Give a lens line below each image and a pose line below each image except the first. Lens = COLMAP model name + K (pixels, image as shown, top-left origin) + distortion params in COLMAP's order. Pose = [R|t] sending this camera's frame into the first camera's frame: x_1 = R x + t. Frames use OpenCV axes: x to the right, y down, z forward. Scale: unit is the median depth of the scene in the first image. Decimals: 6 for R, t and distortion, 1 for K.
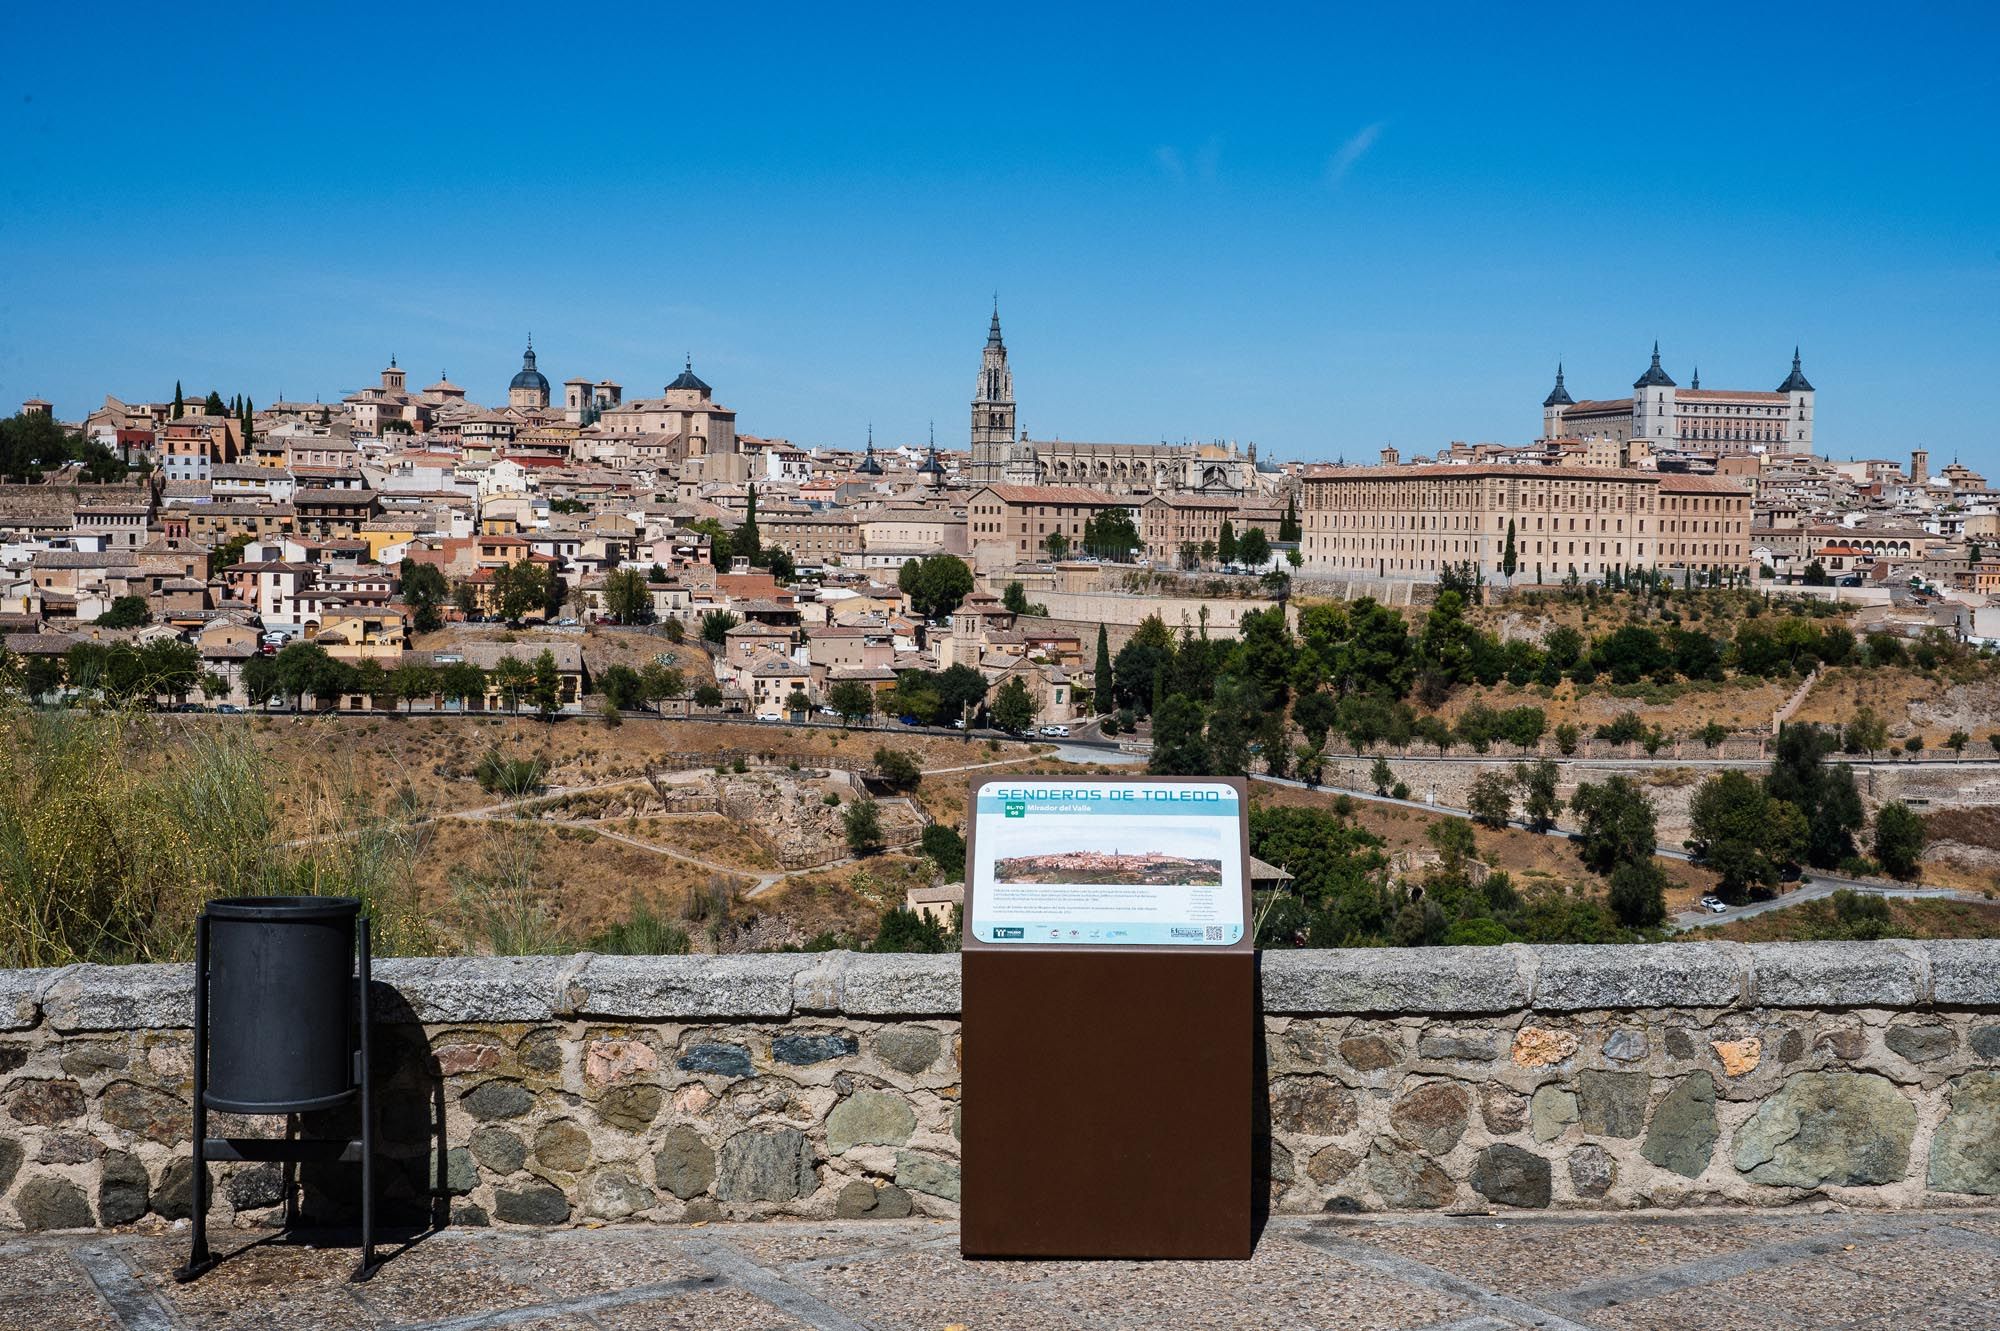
lens RADIAL K [[2439.5, 0, 1000.0], [0, 2439.5, 665.5], [0, 0, 1]] dist [0.010632, 0.006677]
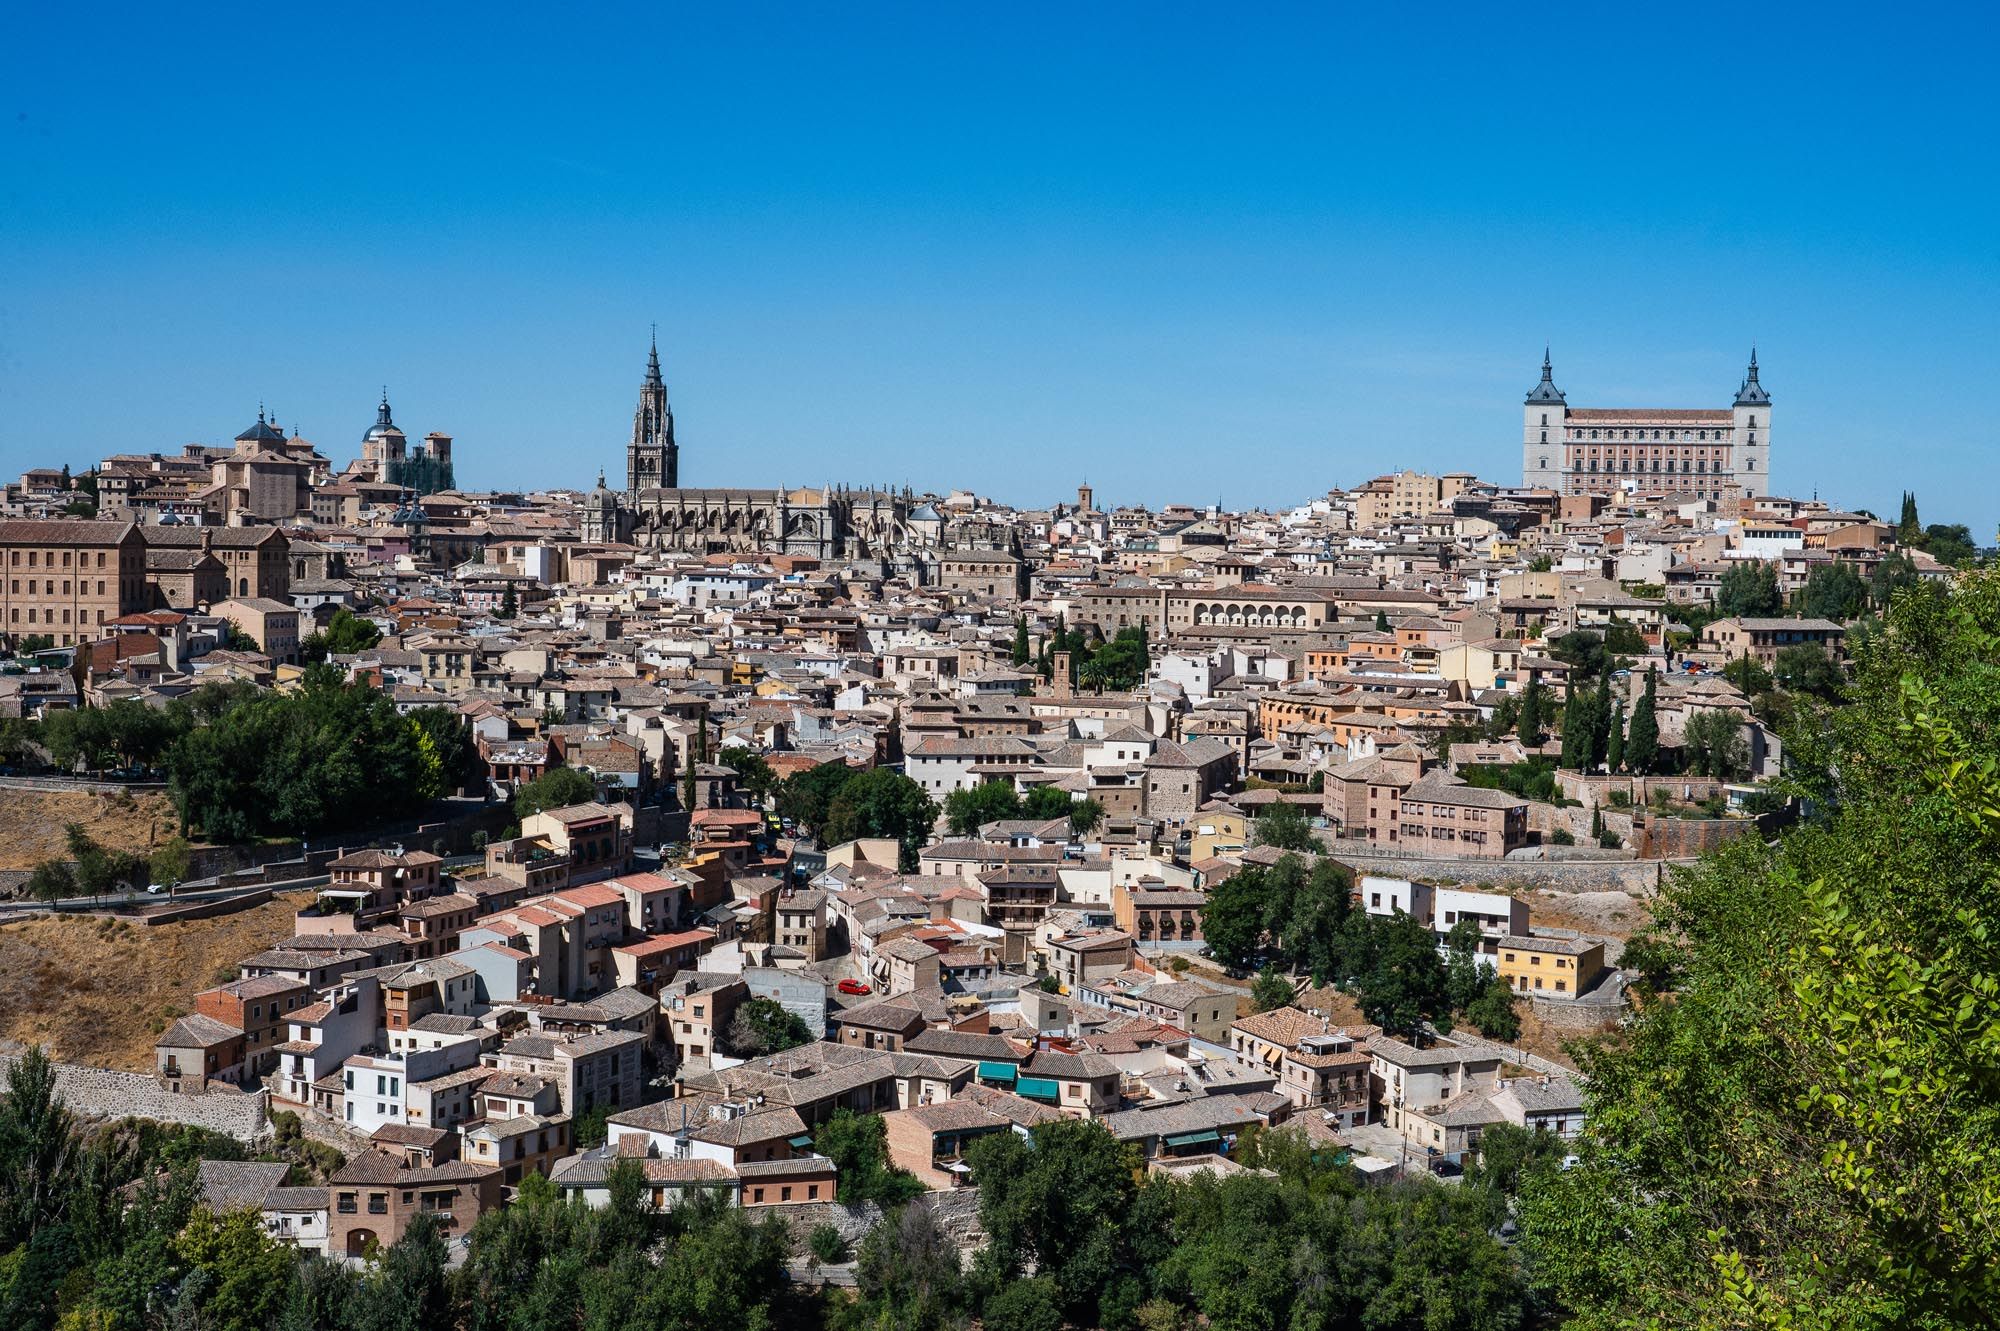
lens RADIAL K [[2439.5, 0, 1000.0], [0, 2439.5, 665.5], [0, 0, 1]] dist [0.010632, 0.006677]
pose [[0.890218, 0.018338, -0.455166, 0.986700], [-0.028022, 0.999502, -0.014537, -0.030444], [0.454672, 0.025695, 0.890288, 0.464346]]
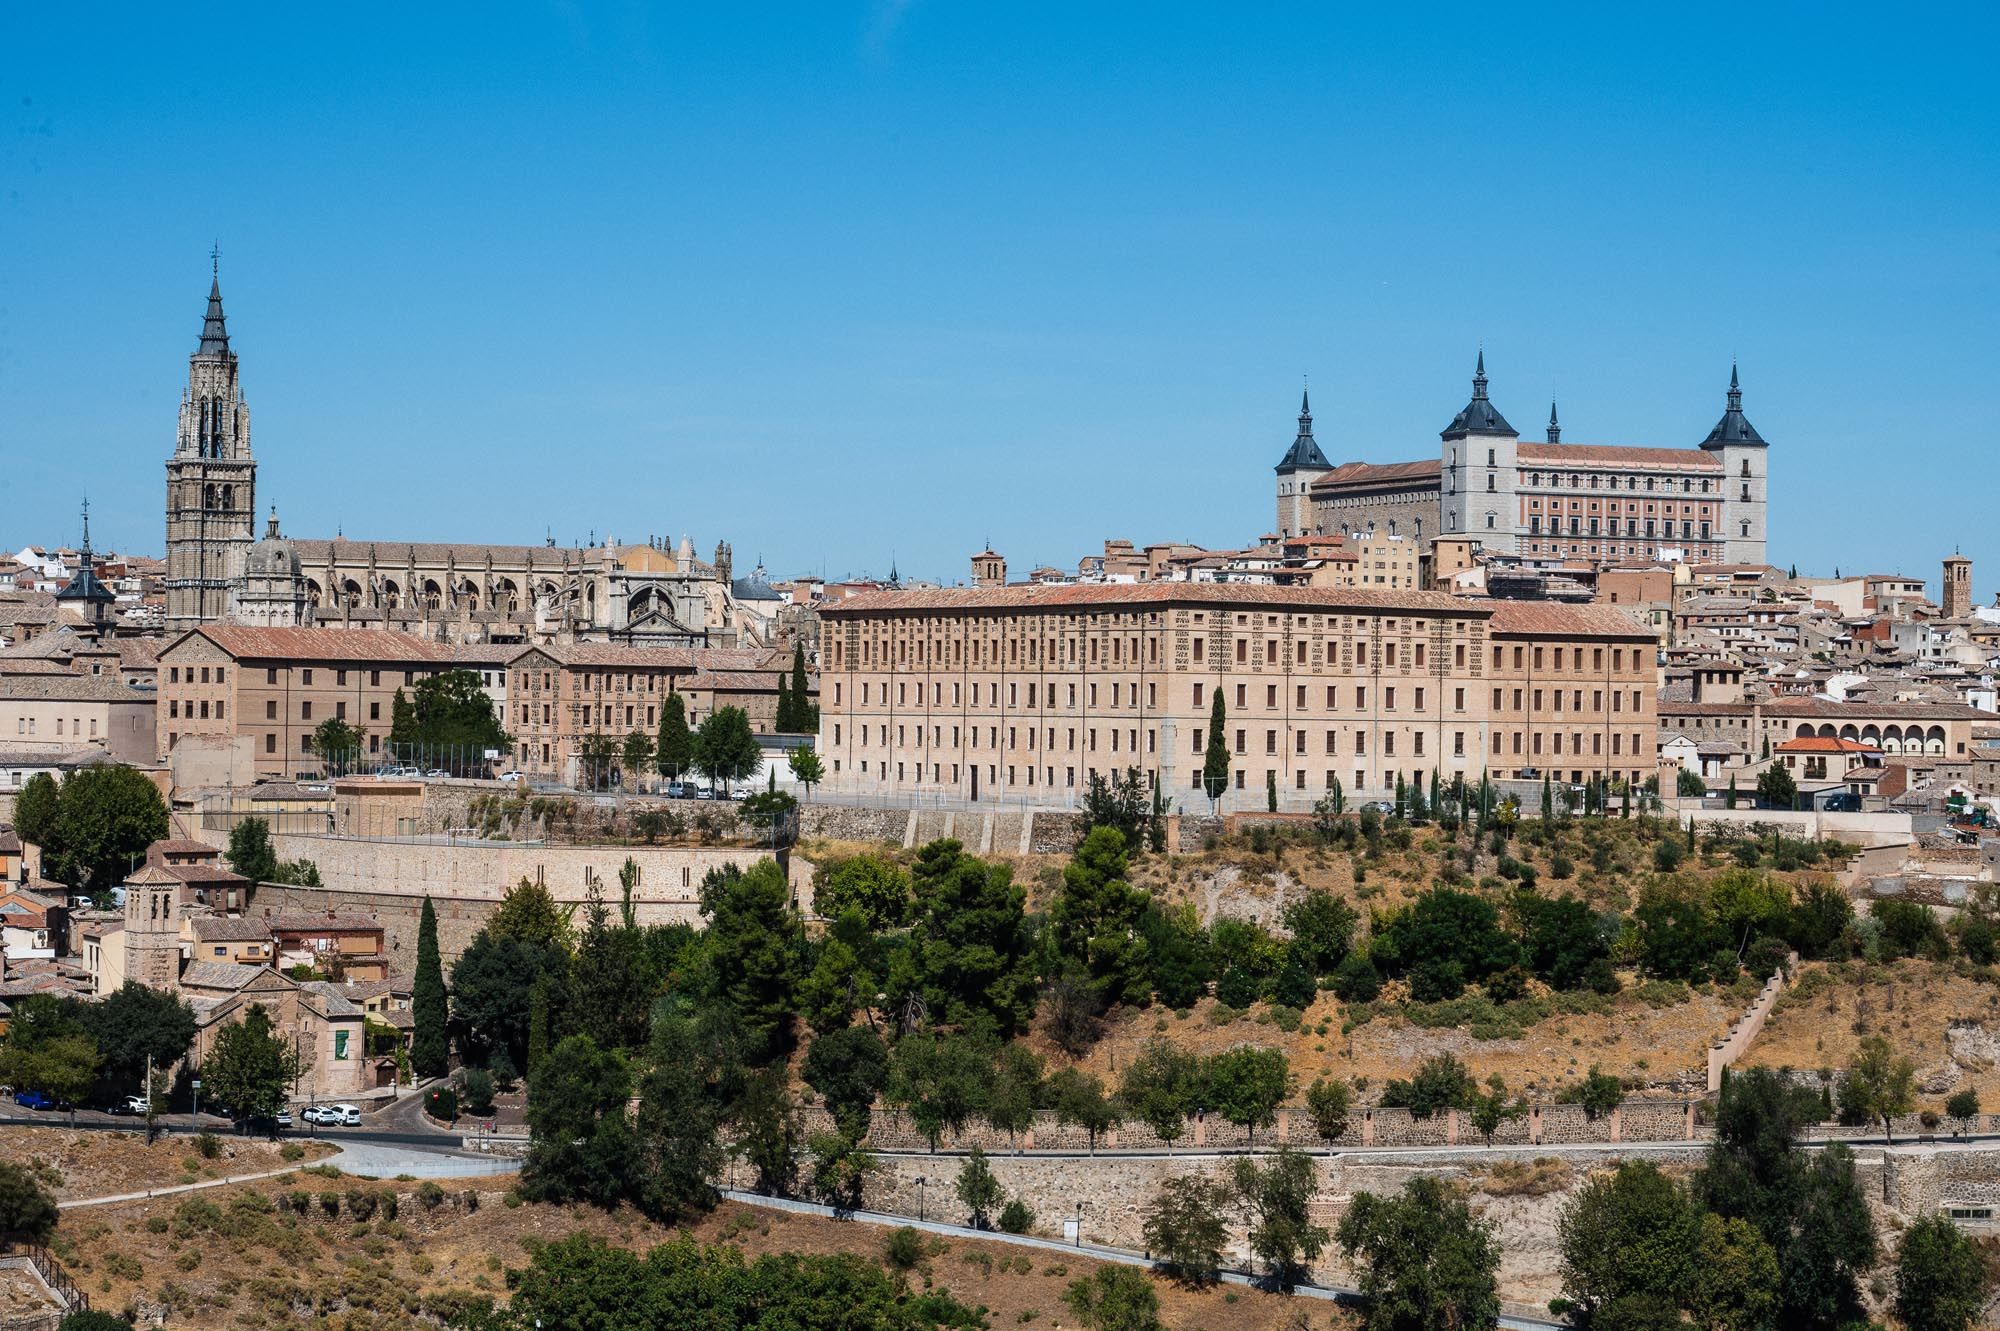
lens RADIAL K [[4761.3, 0, 1108.6], [0, 4761.3, 661.3], [0, 0, 1]] dist [0.011896, 0.039272]
pose [[0.983395, -0.004031, 0.181433, 0.001945], [0.016027, 0.997776, -0.064700, -0.000120], [-0.180769, 0.066534, 0.981273, 0.005228]]
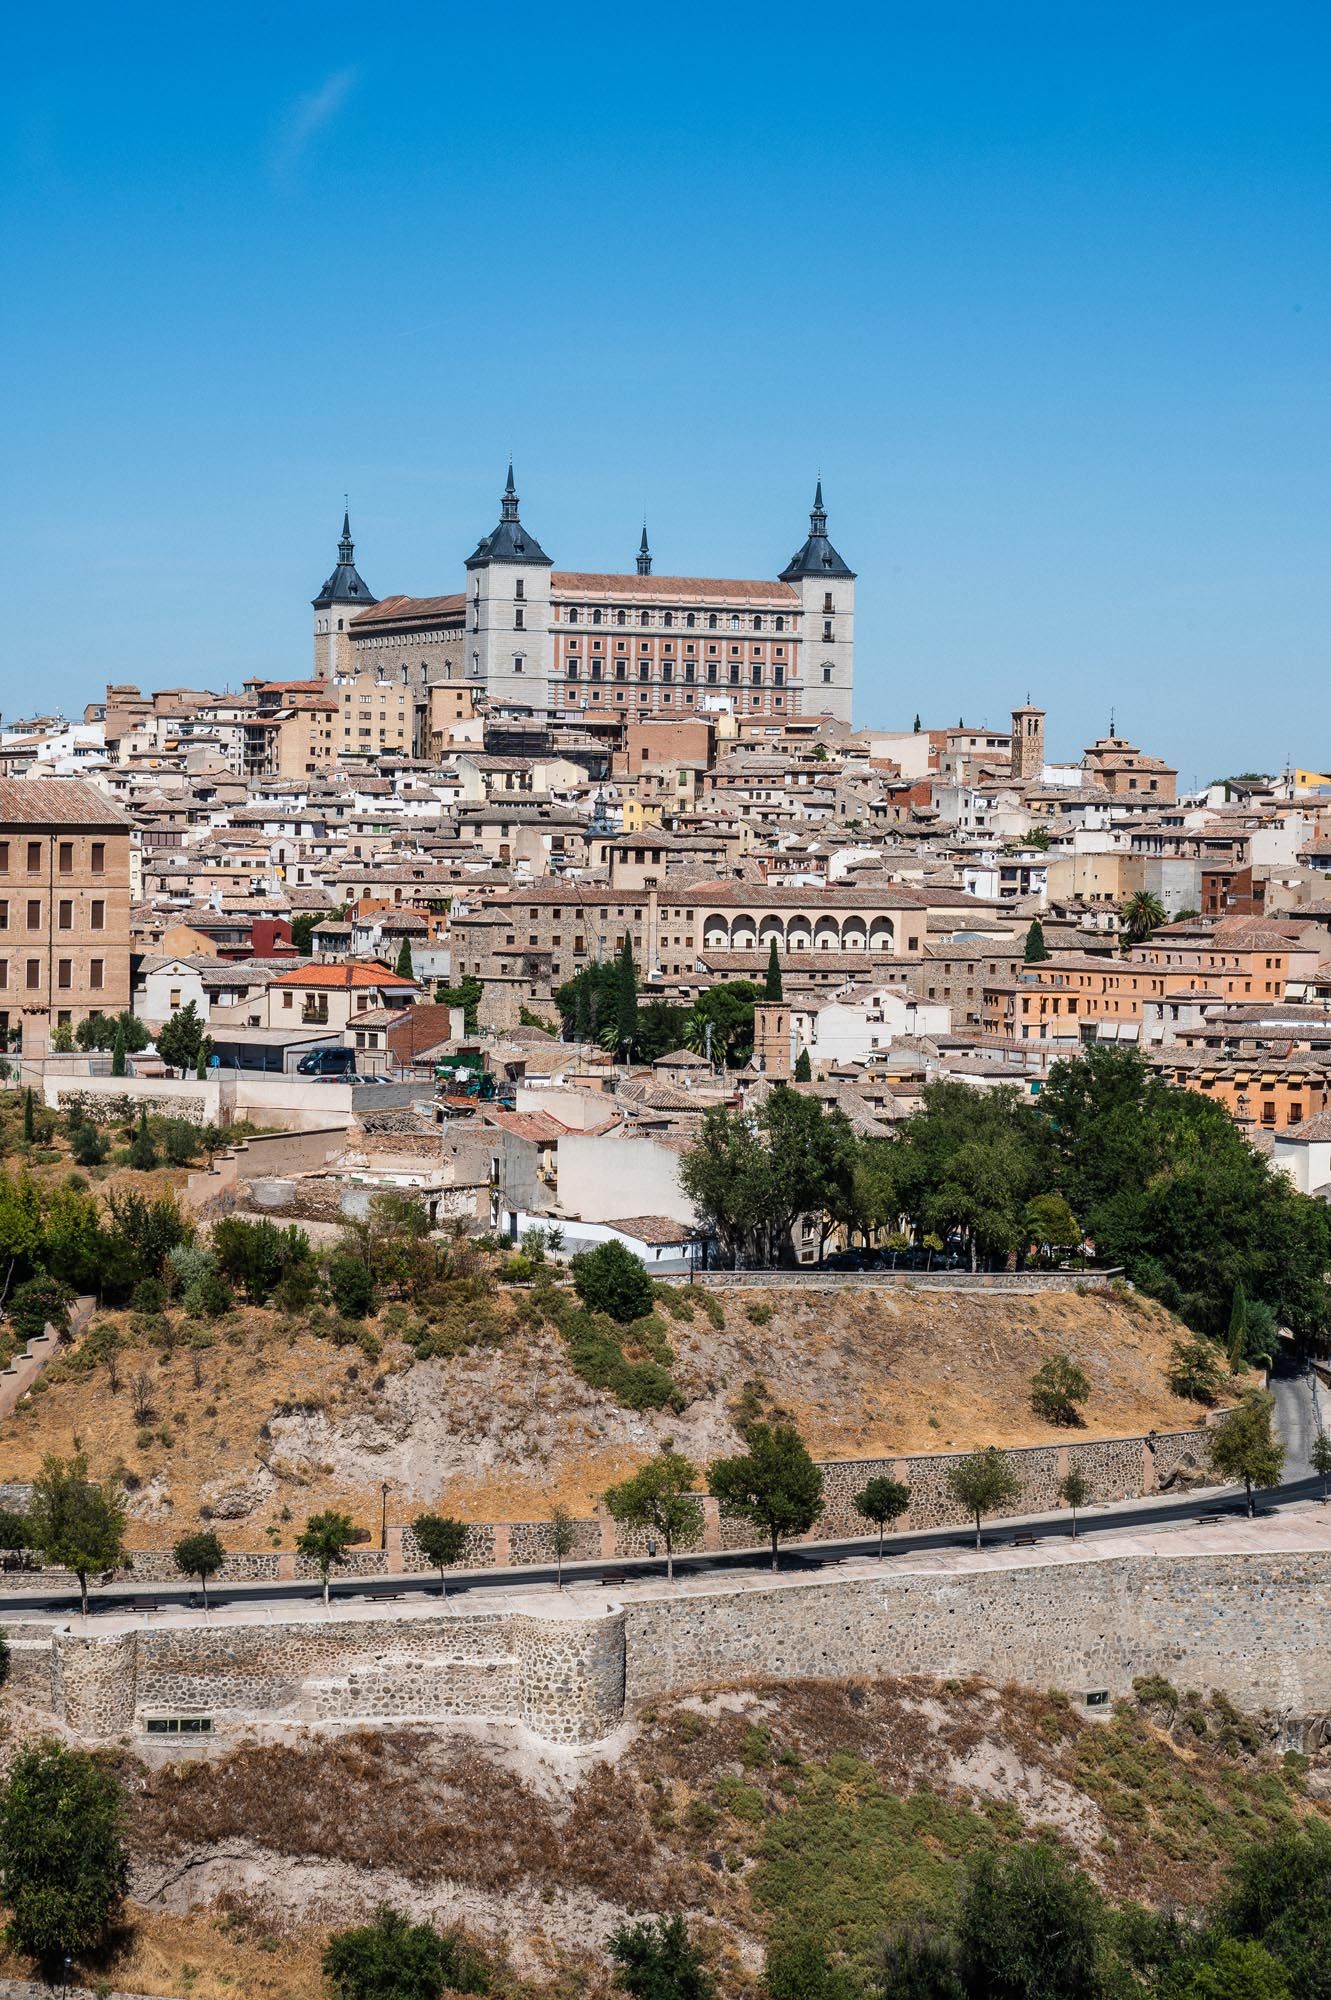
lens RADIAL K [[4761.3, 0, 669.3], [0, 4761.3, 950.8], [0, 0, 1]] dist [0.011896, 0.039272]
pose [[0.981371, -0.008355, 0.191938, 0.265141], [0.015056, 0.999326, -0.033478, -0.026156], [-0.191529, 0.035744, 0.980836, 0.265438]]
